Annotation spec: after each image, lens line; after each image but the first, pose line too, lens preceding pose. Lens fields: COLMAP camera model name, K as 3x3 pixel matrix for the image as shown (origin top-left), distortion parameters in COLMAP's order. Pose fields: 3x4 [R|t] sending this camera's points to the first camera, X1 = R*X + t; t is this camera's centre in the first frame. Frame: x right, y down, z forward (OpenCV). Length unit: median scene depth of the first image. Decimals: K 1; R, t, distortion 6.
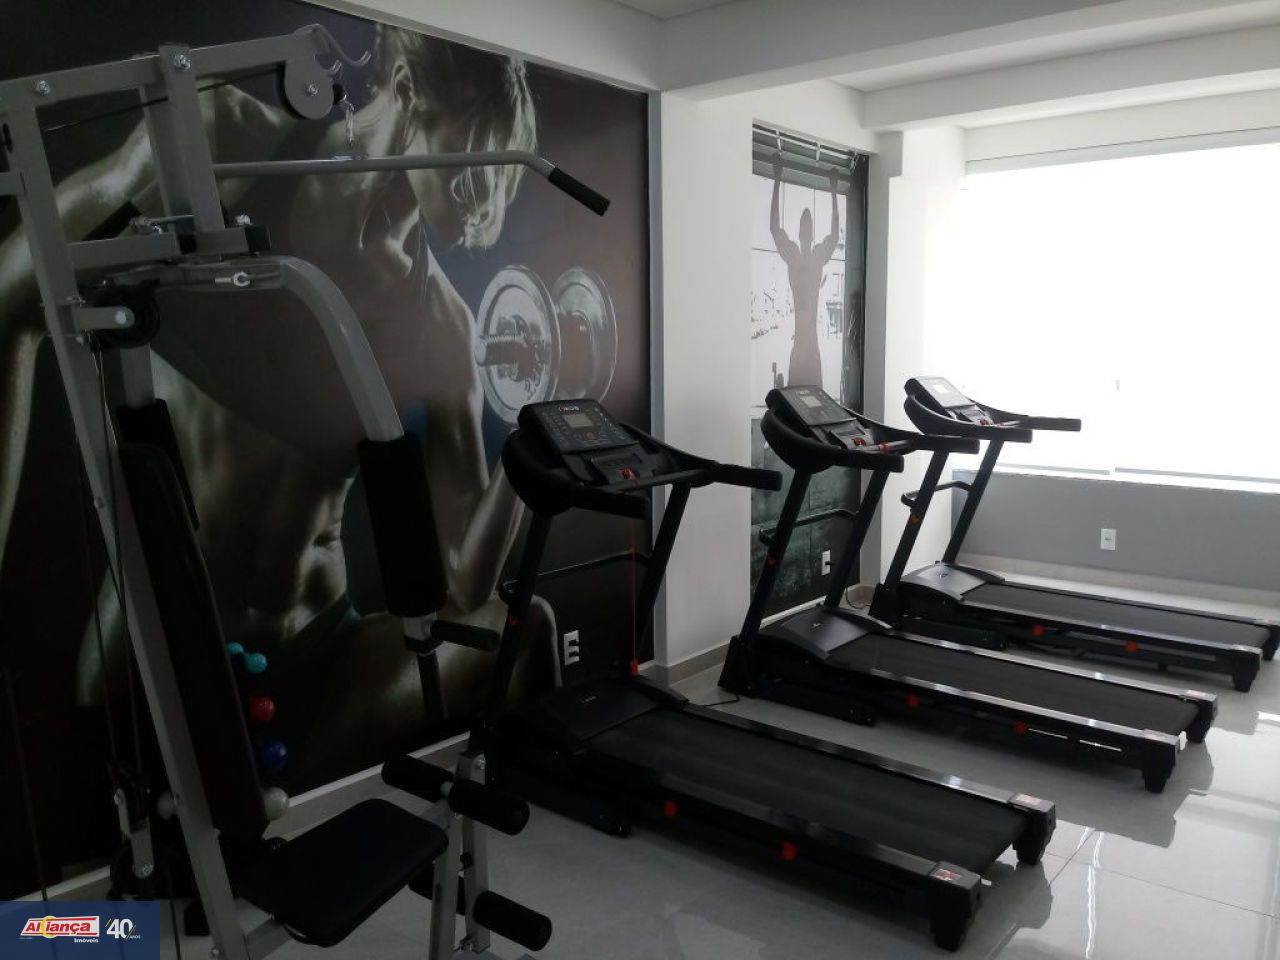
lens RADIAL K [[1042.4, 0, 639.7], [0, 1042.4, 478.6], [0, 0, 1]] dist [0.020128, -0.073891]
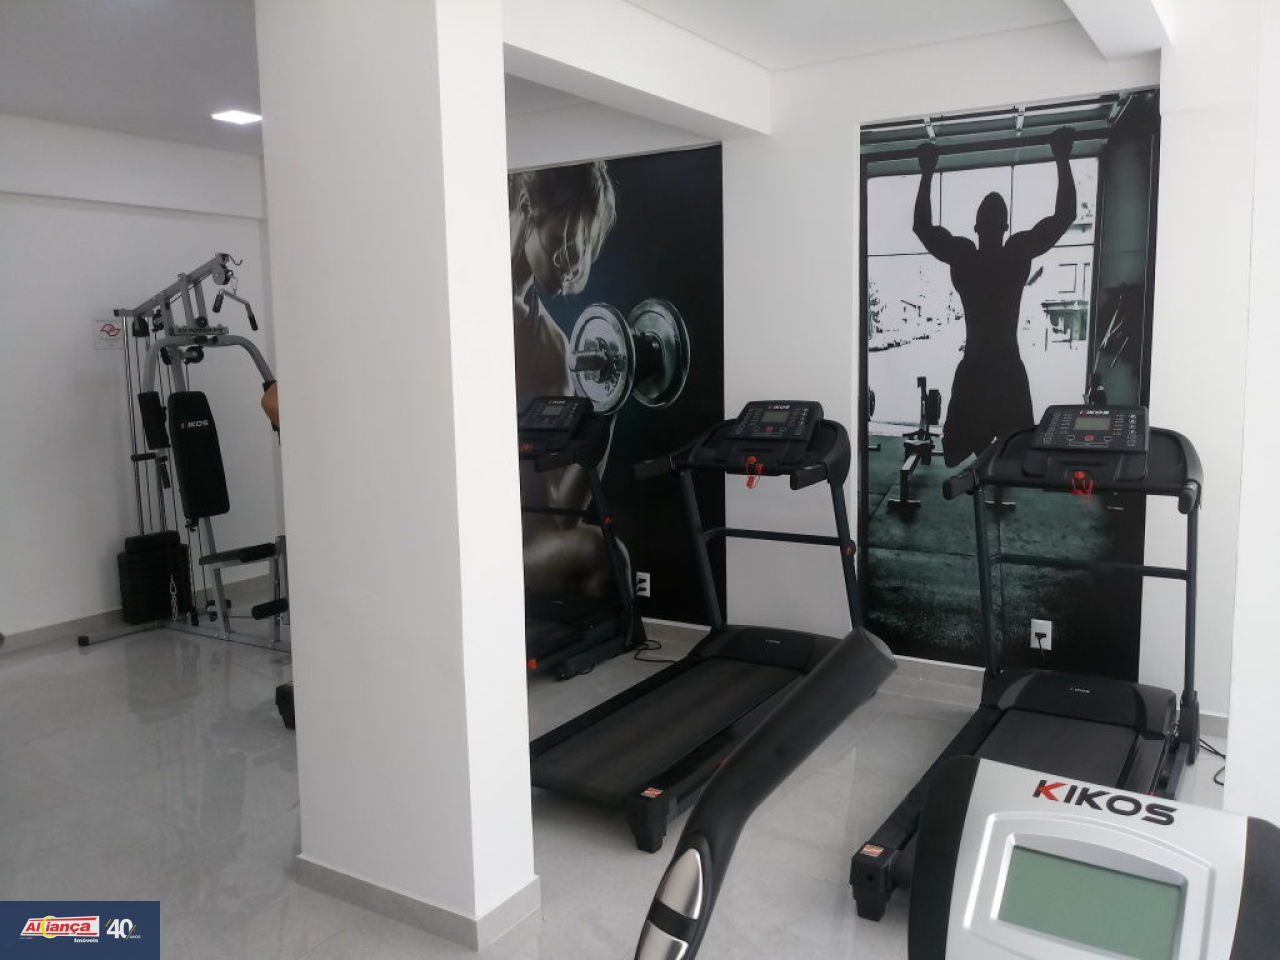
lens RADIAL K [[1042.4, 0, 643.3], [0, 1042.4, 479.3], [0, 0, 1]] dist [0.020128, -0.073891]
pose [[0.127741, 0.131989, -0.982986, 1.356031], [-0.112955, 0.986593, 0.117795, -0.140970], [0.985354, 0.095986, 0.140937, 0.884086]]
